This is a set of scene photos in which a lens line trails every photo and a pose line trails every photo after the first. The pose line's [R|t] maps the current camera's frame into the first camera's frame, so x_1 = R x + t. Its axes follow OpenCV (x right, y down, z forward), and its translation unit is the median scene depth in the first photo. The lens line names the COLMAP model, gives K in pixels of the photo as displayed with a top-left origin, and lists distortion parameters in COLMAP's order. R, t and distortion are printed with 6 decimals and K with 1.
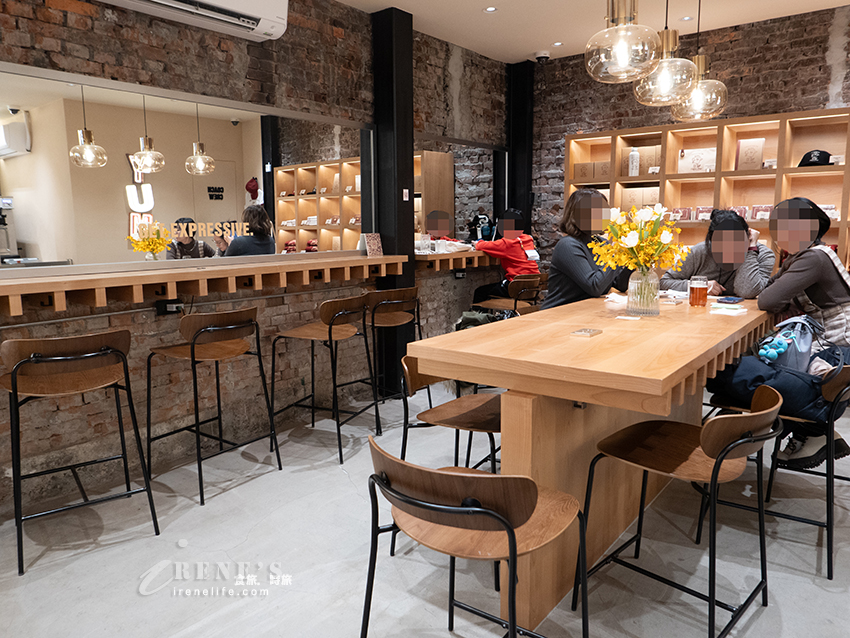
lens RADIAL K [[692.3, 0, 424.8], [0, 692.3, 319.4], [0, 0, 1]] dist [0.042244, -0.004610]
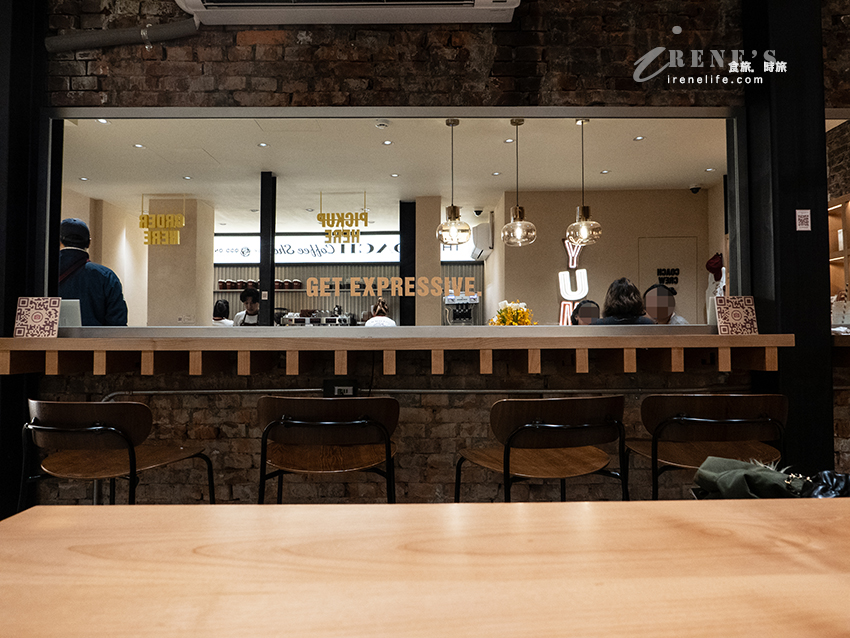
lens RADIAL K [[631.3, 0, 426.9], [0, 631.3, 311.4], [0, 0, 1]] dist [-0.001148, -0.000085]
pose [[0.622499, -0.026790, -0.782162, 0.204606], [-0.115361, 0.985356, -0.125562, -0.025286], [0.774072, 0.168393, 0.610292, 0.625878]]
